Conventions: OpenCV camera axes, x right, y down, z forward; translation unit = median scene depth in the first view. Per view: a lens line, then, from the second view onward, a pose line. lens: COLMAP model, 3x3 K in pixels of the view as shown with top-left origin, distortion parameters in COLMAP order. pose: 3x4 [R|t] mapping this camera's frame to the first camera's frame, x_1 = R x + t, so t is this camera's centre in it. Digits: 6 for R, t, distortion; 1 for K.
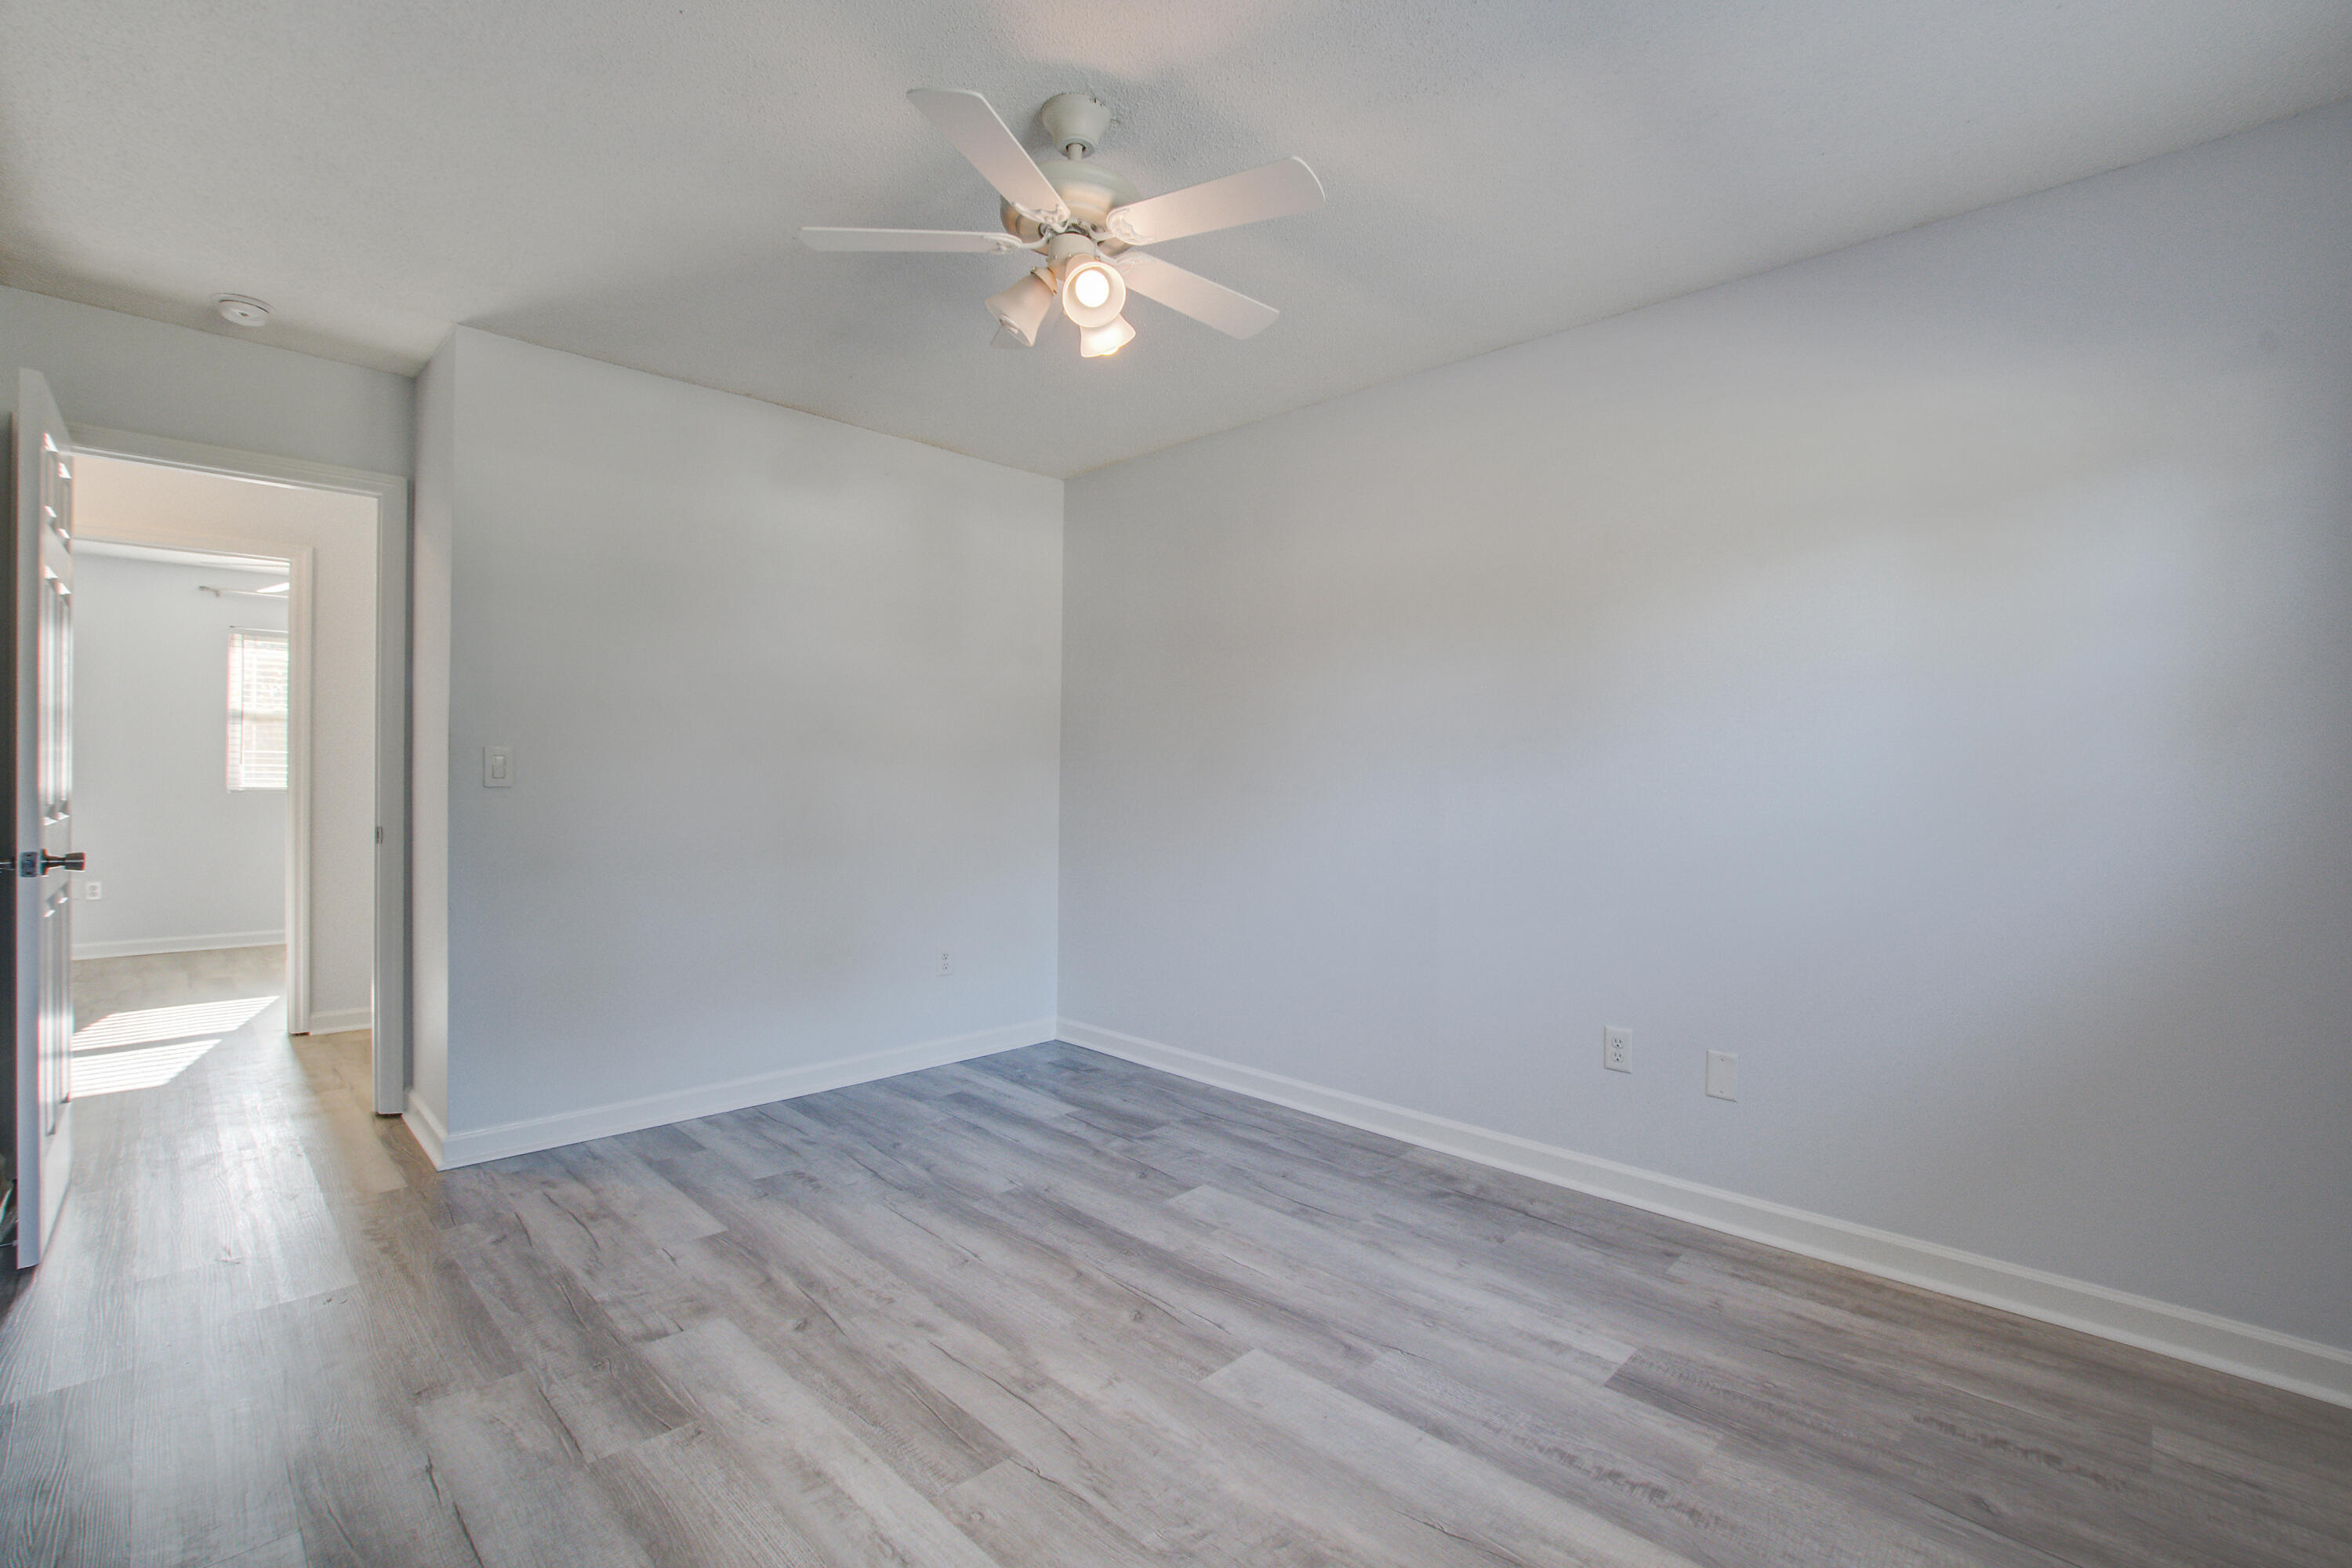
lens RADIAL K [[1036.4, 0, 1176.0], [0, 1036.4, 784.0], [0, 0, 1]] dist [-0.017479, -0.000099]
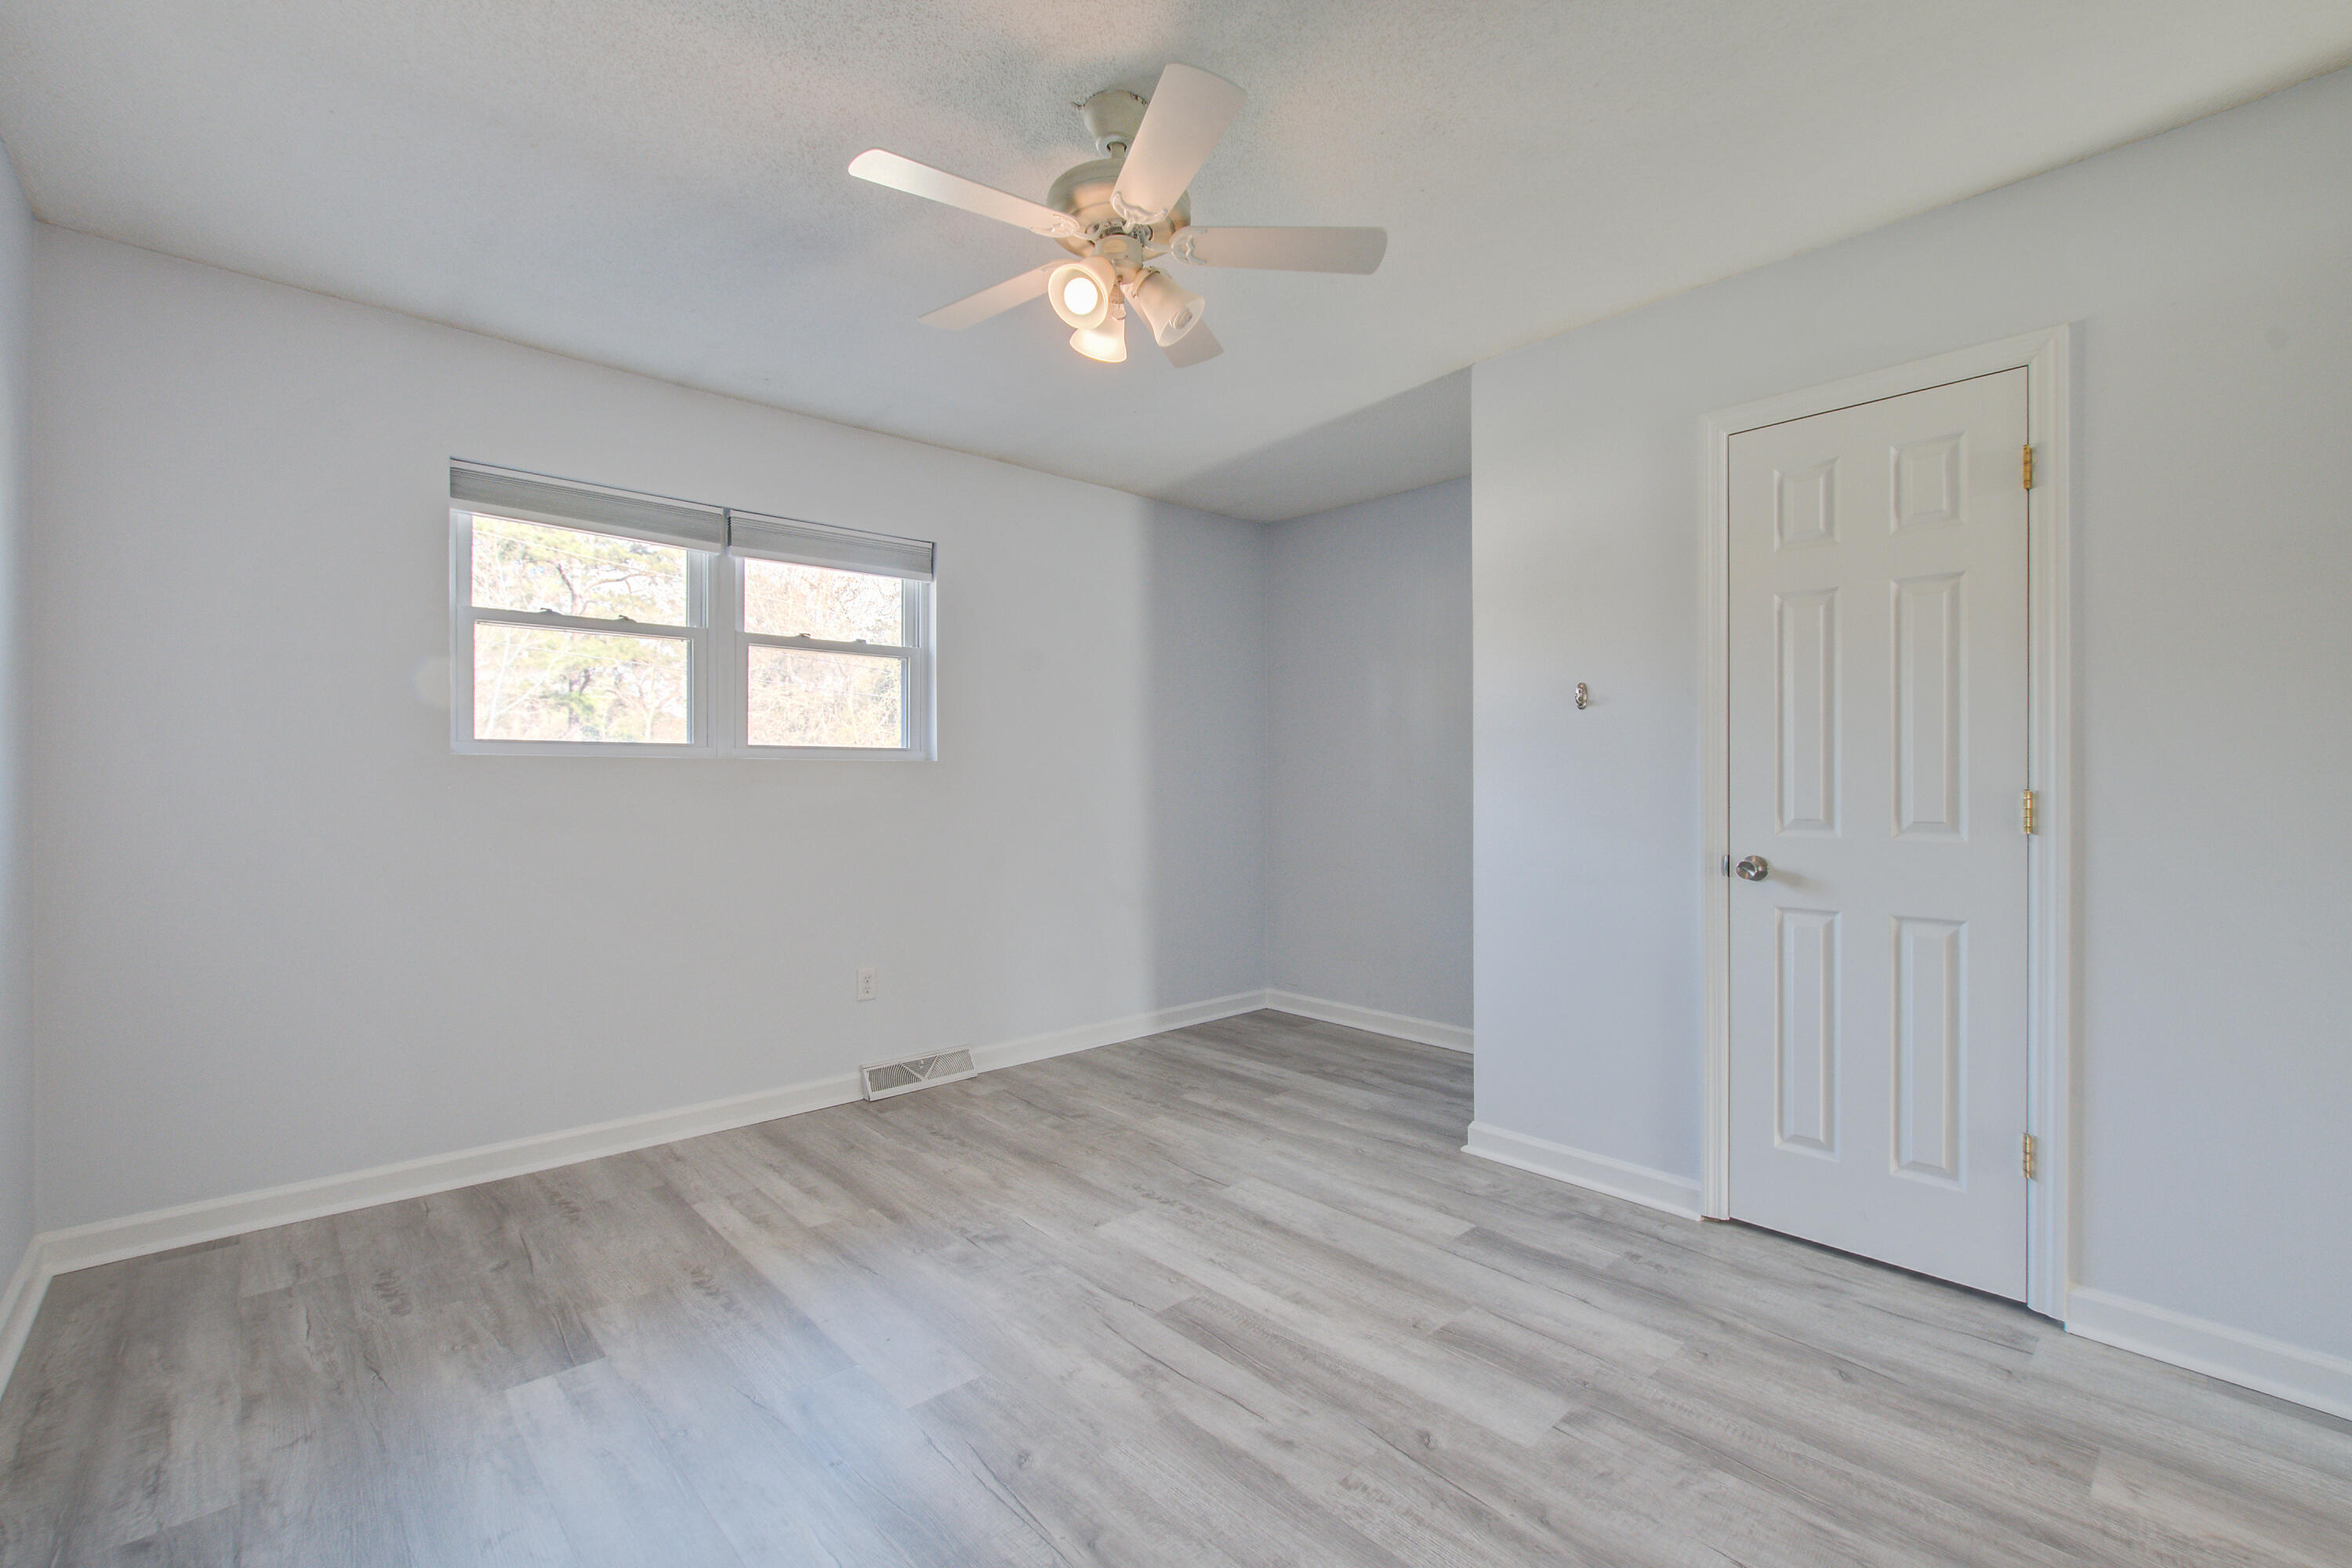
lens RADIAL K [[1016.1, 0, 1176.0], [0, 1016.1, 784.0], [0, 0, 1]] dist [-0.000212, -0.000015]
pose [[-0.998833, -0.009230, 0.047413, -0.179017], [-0.008886, 0.999933, 0.007464, -0.012515], [-0.047479, 0.007034, -0.998847, 1.693592]]
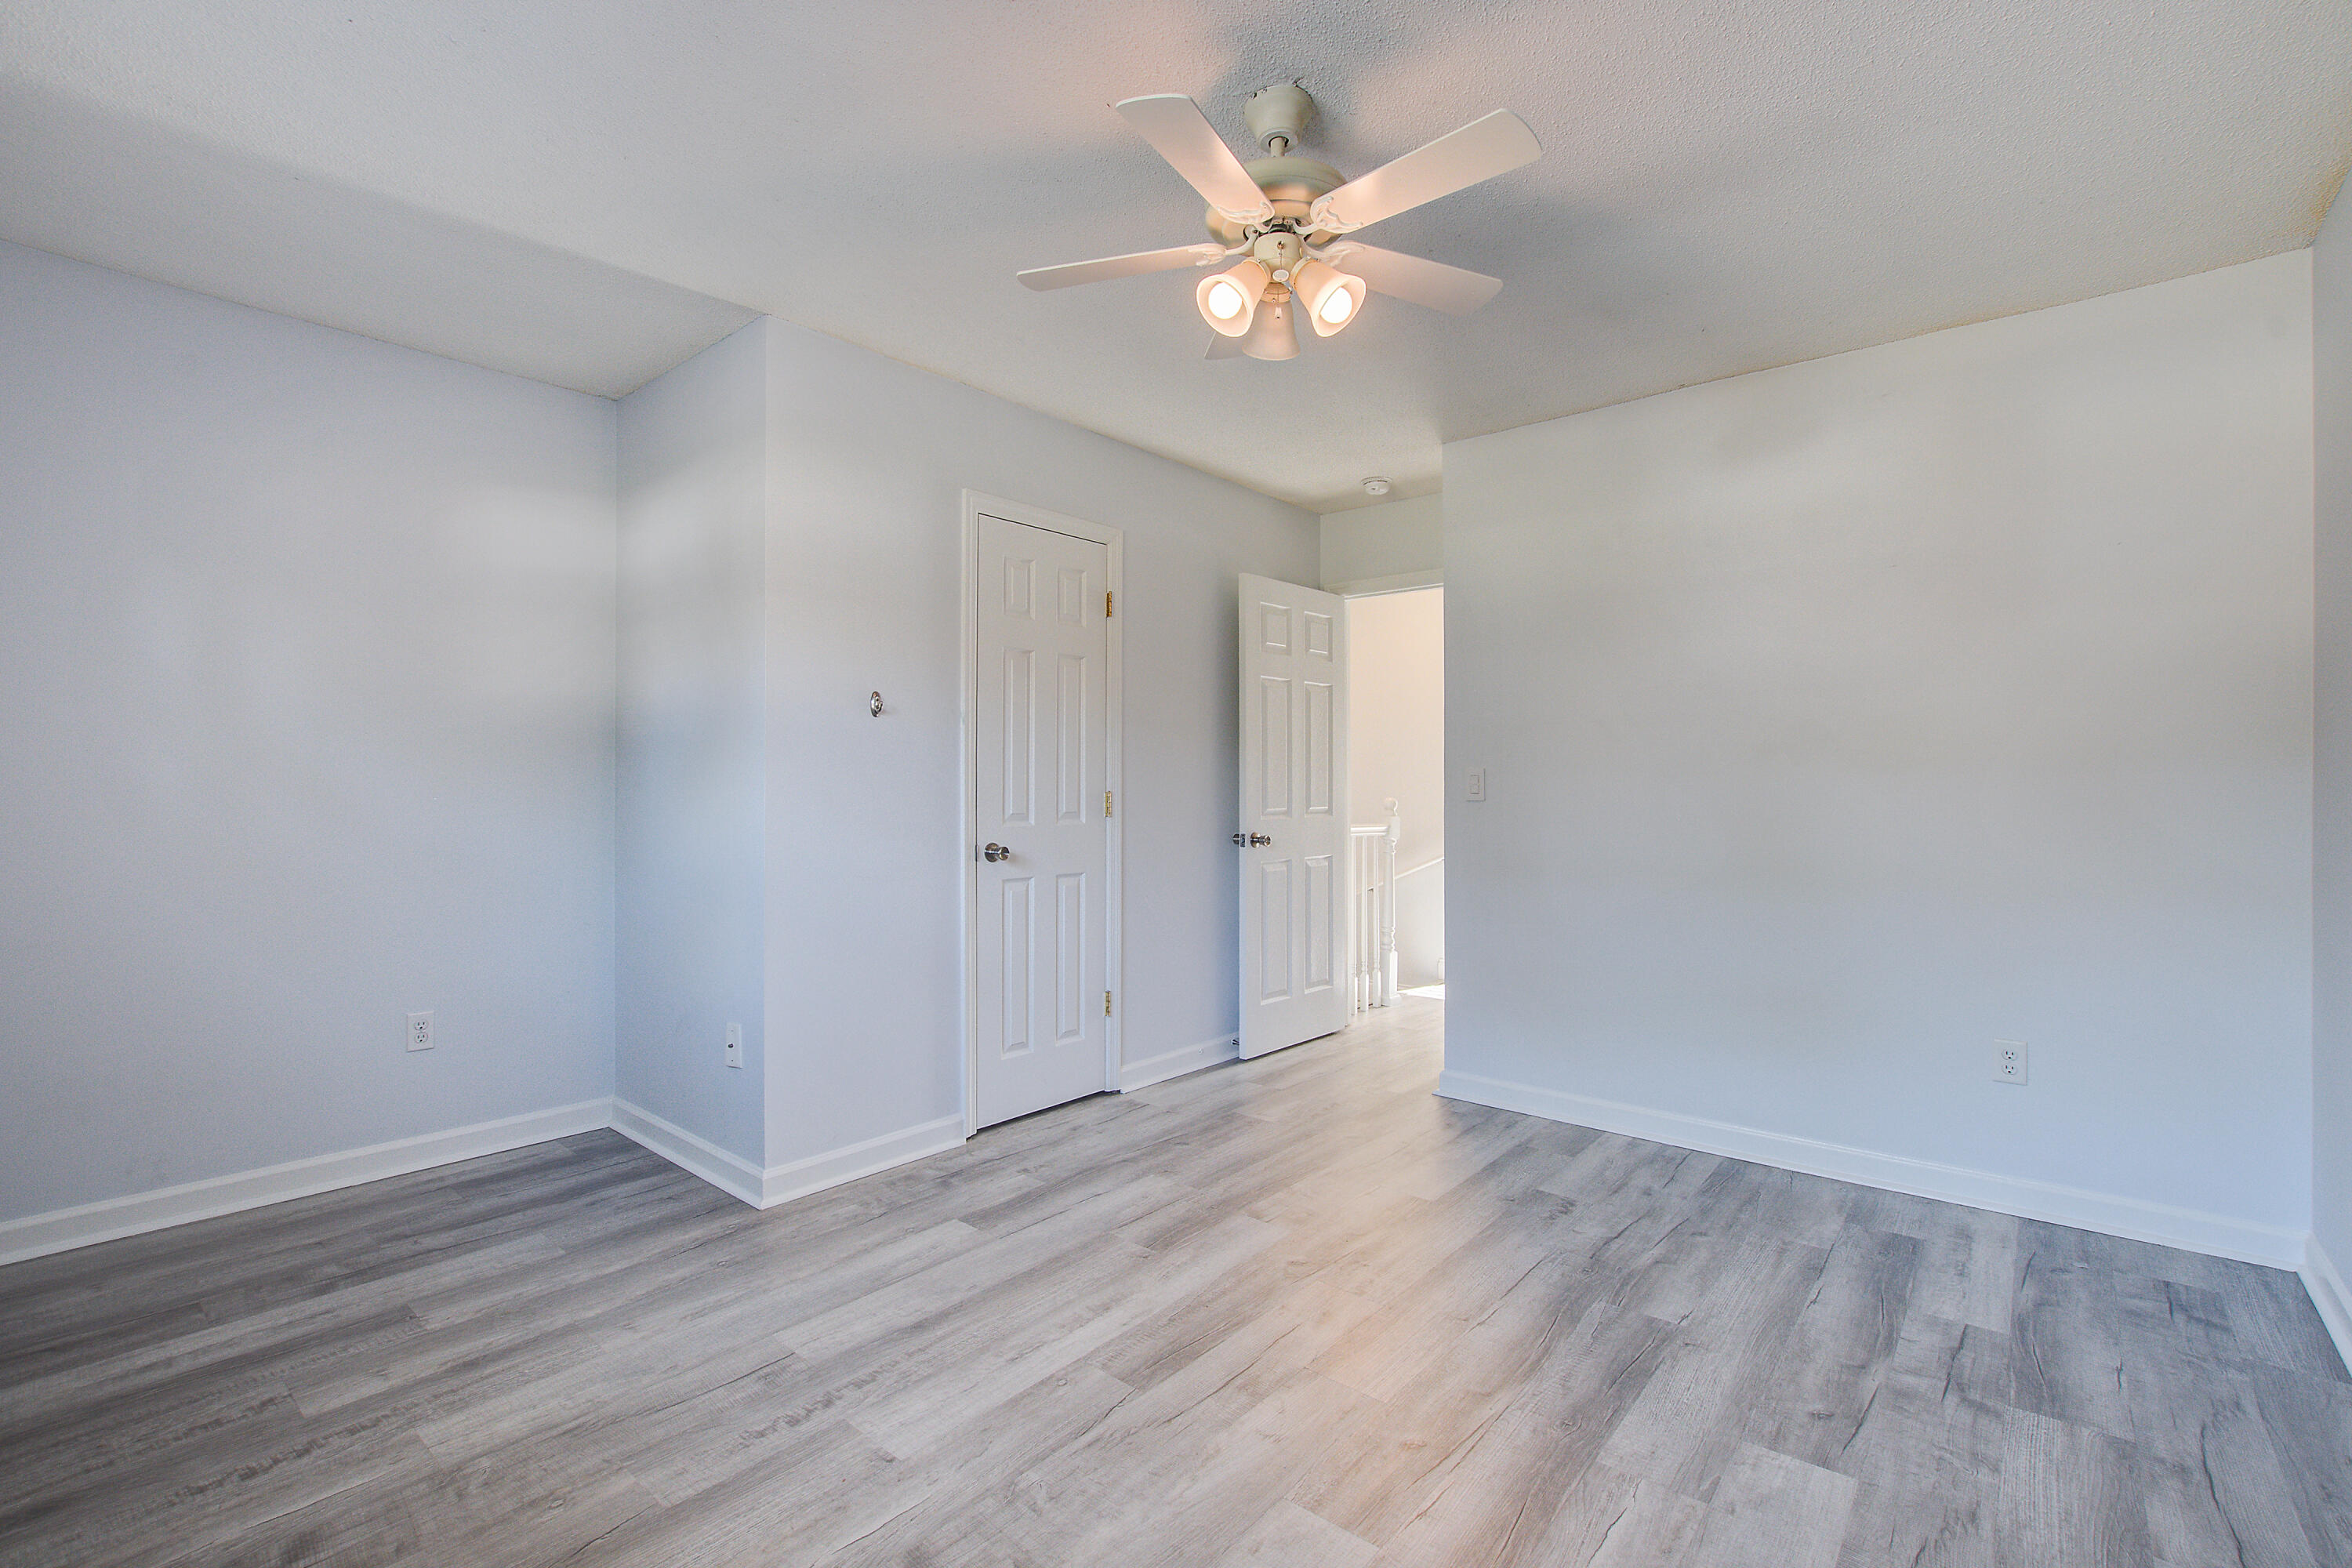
lens RADIAL K [[1046.5, 0, 1176.0], [0, 1046.5, 784.0], [0, 0, 1]] dist [-0.011554, 0.000549]
pose [[0.073487, -0.013389, -0.997206, 0.743733], [-0.007721, 0.999872, -0.013993, 0.003879], [0.997266, 0.008727, 0.073374, 0.712712]]
